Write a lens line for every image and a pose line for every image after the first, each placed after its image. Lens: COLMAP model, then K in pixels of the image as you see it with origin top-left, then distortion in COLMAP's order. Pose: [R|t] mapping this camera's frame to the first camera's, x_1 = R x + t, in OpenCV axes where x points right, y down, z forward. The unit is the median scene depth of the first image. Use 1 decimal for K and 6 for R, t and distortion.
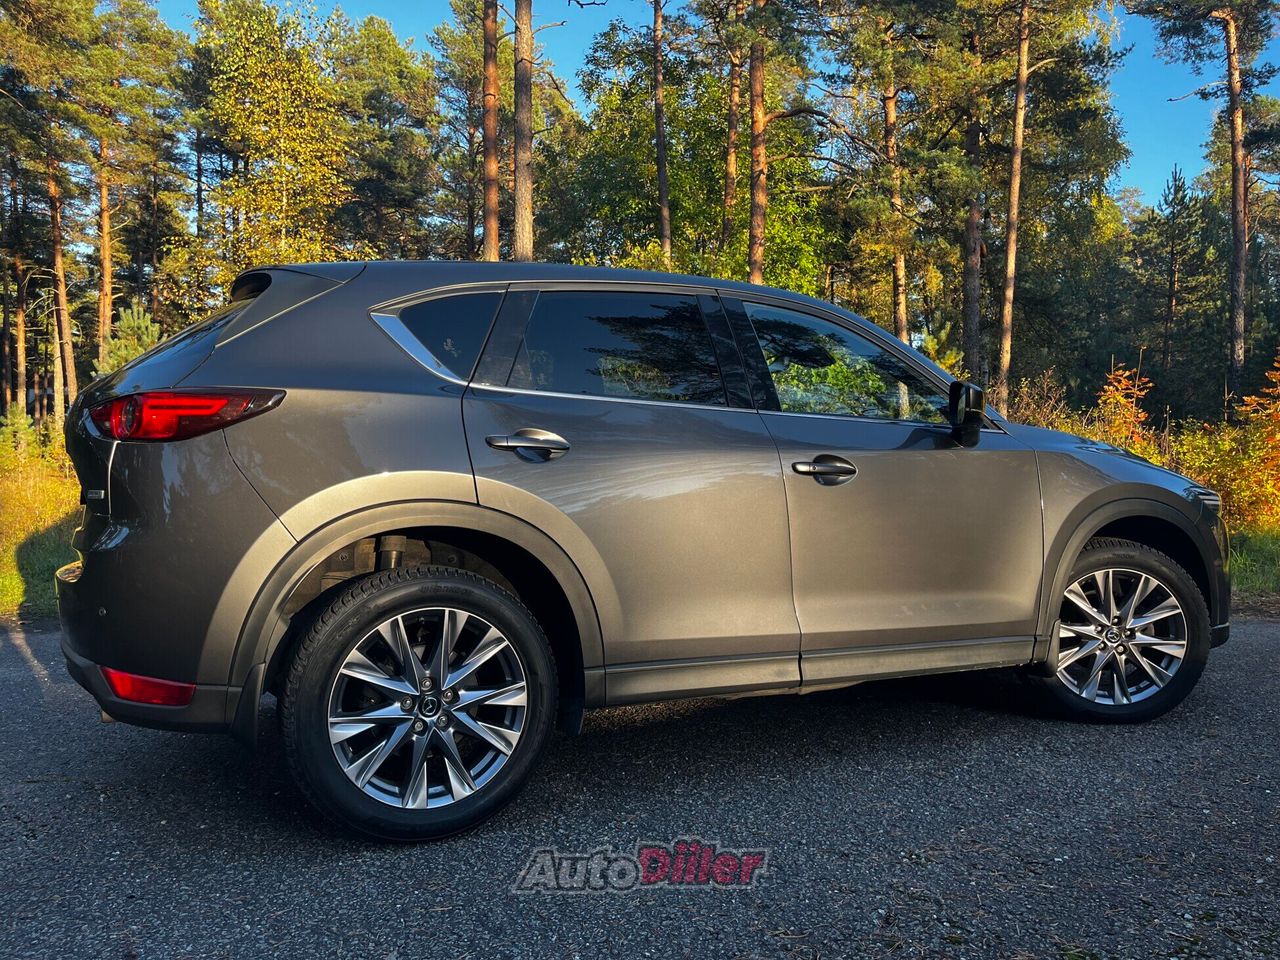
lens RADIAL K [[973.3, 0, 636.3], [0, 973.3, 475.4], [0, 0, 1]] dist [0.060719, -0.091757]
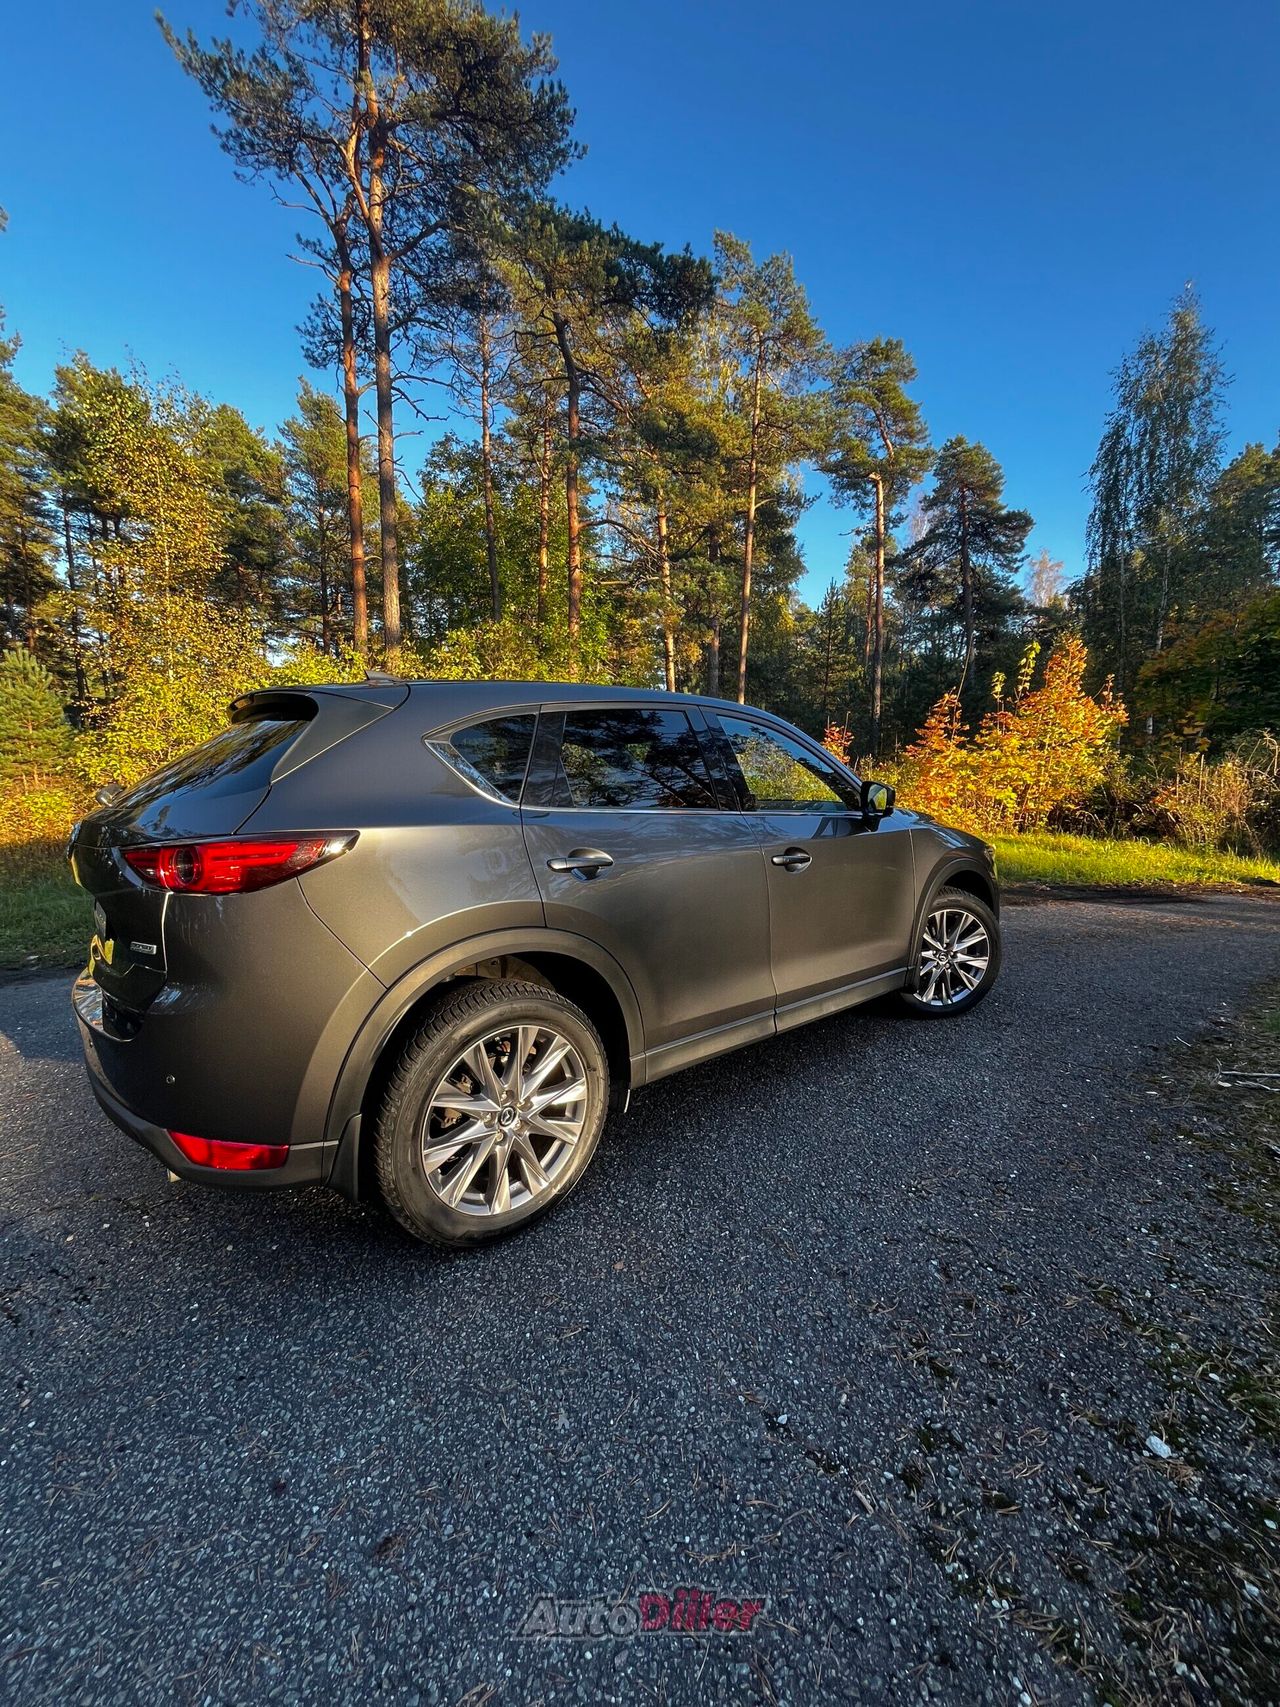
lens RADIAL K [[692.5, 0, 637.8], [0, 692.5, 844.4], [0, 0, 1]] dist [-0.006385, 0.000550]
pose [[0.965965, -0.031796, 0.256712, -0.180853], [0.007972, 0.995605, 0.093316, -0.090976], [-0.258550, -0.088094, 0.961973, 0.183493]]
